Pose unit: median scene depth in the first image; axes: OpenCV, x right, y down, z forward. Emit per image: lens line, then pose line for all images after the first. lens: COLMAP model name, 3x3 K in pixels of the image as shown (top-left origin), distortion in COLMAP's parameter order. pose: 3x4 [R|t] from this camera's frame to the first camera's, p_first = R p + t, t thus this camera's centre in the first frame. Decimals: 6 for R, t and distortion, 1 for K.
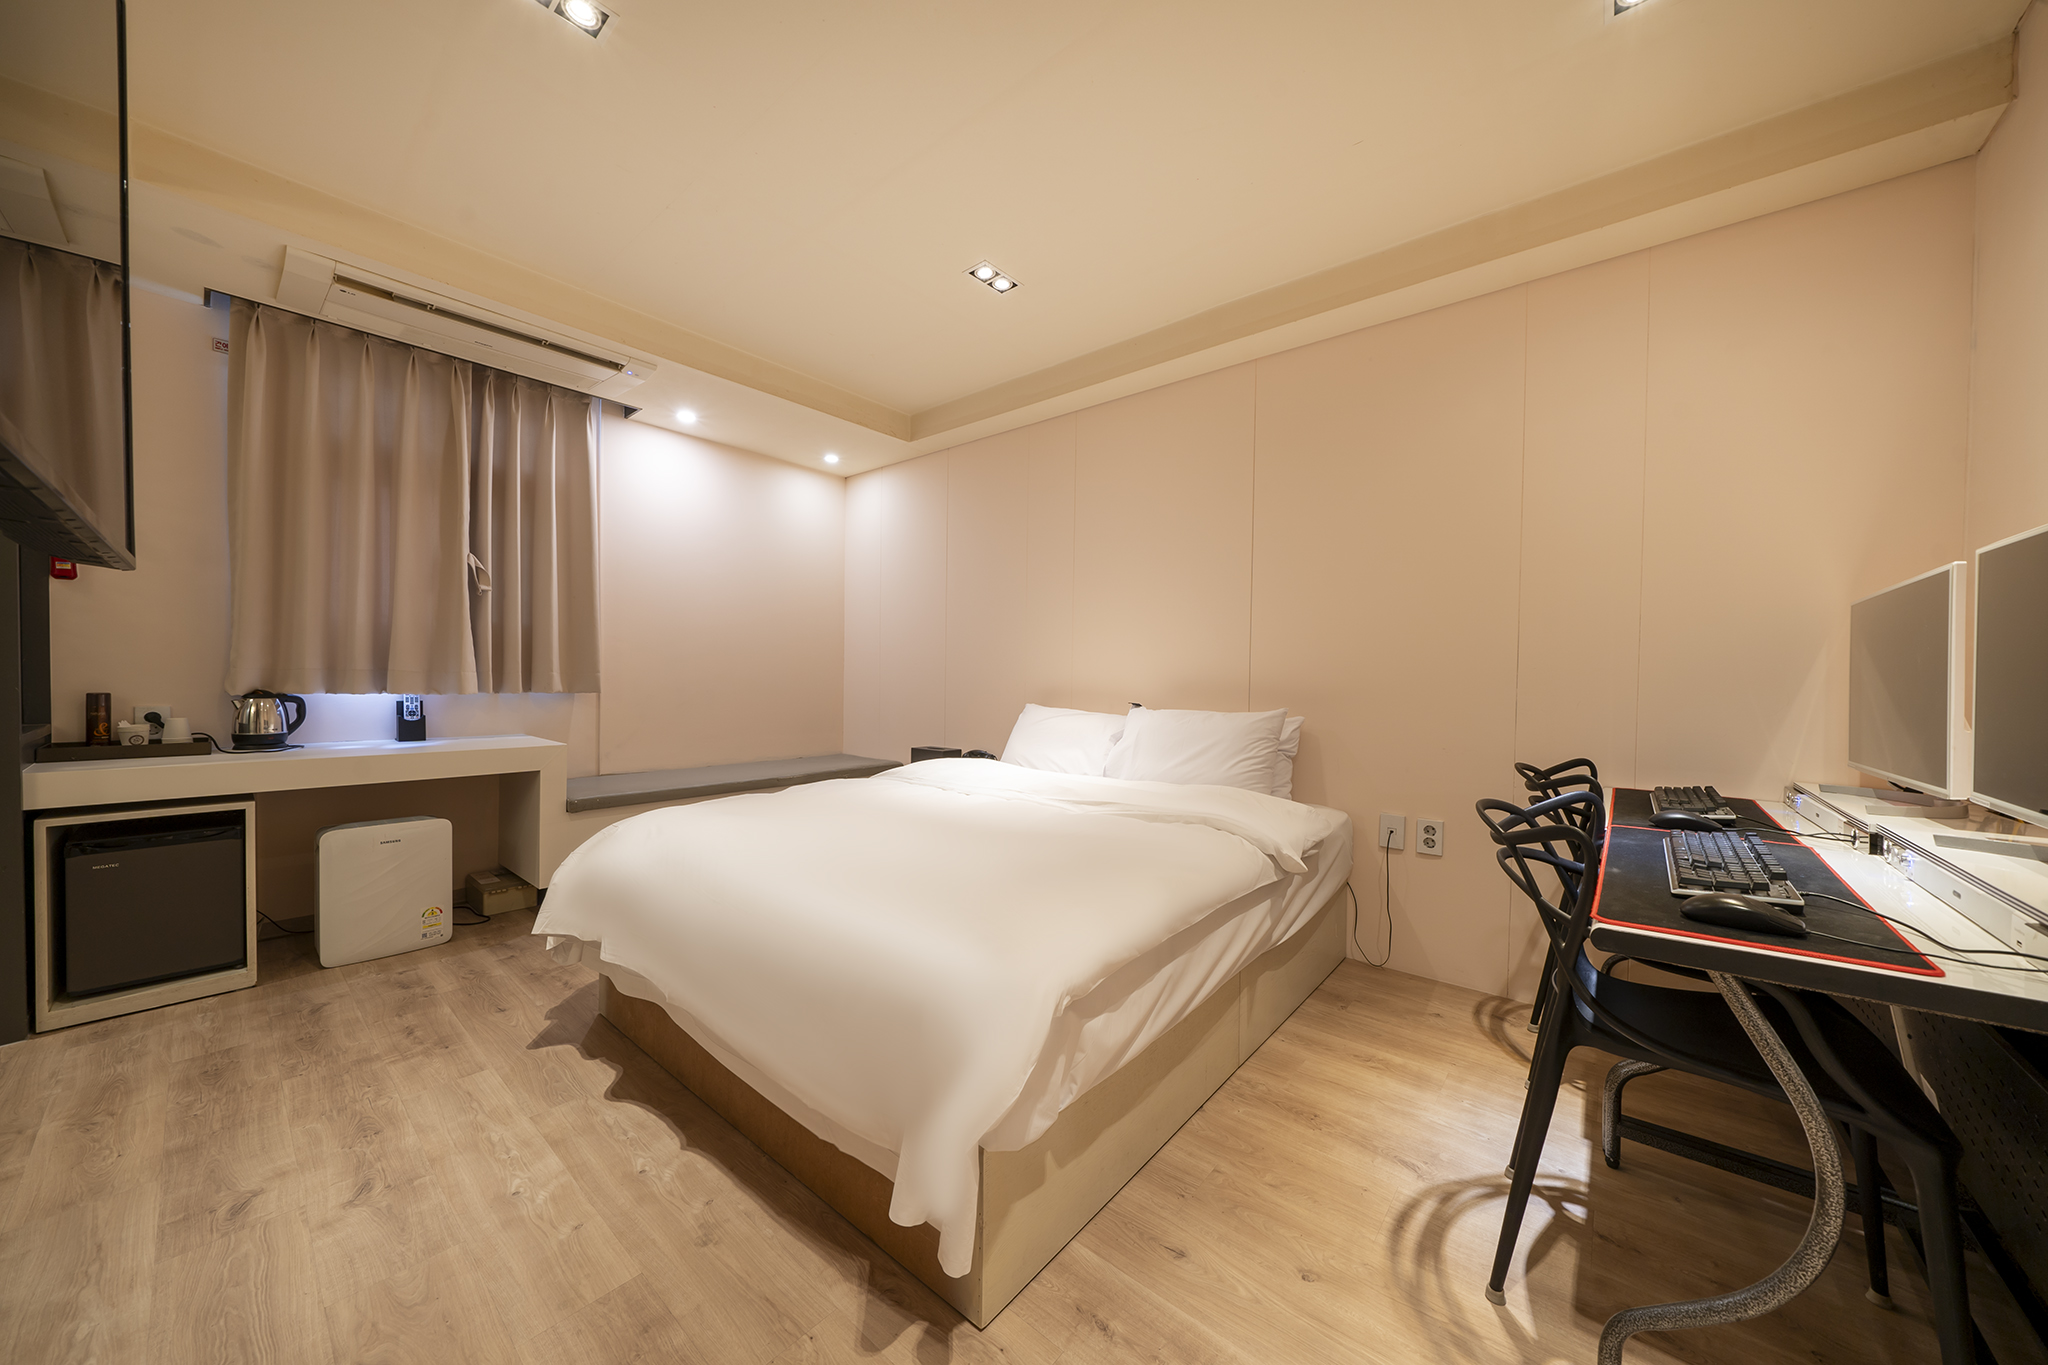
lens RADIAL K [[702.2, 0, 1022.4], [0, 702.2, 689.4], [0, 0, 1]] dist [-0.004812, -0.000162]
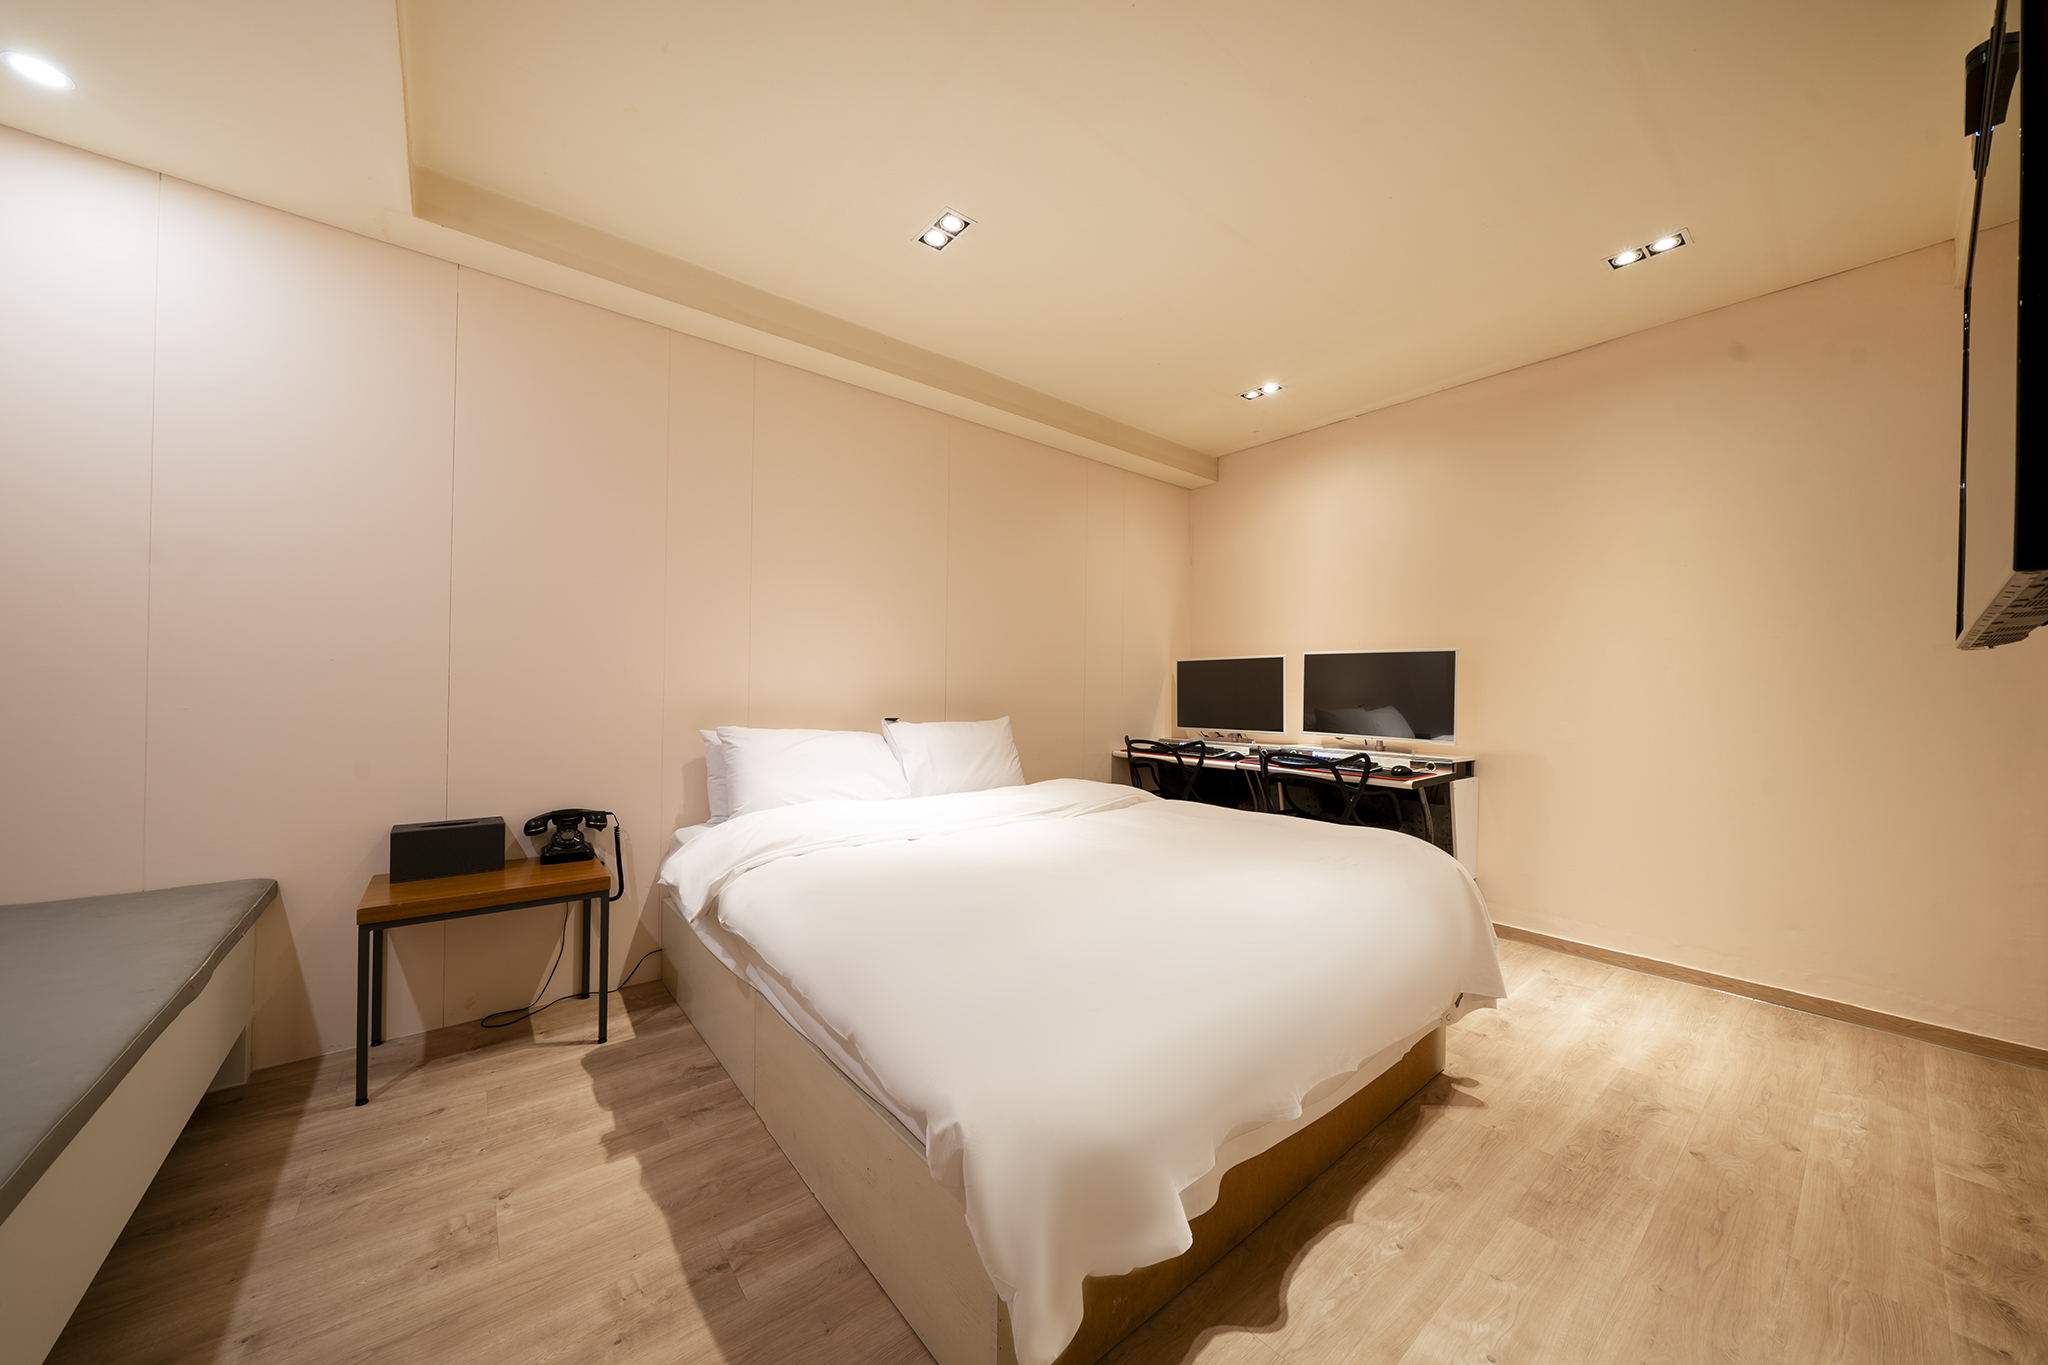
lens RADIAL K [[702.2, 0, 1022.4], [0, 702.2, 689.4], [0, 0, 1]] dist [-0.004812, -0.000162]
pose [[0.186212, -0.004869, 0.982498, -1.137002], [0.003565, 0.999984, 0.004280, -0.034314], [-0.982503, 0.002706, 0.186226, 0.975387]]
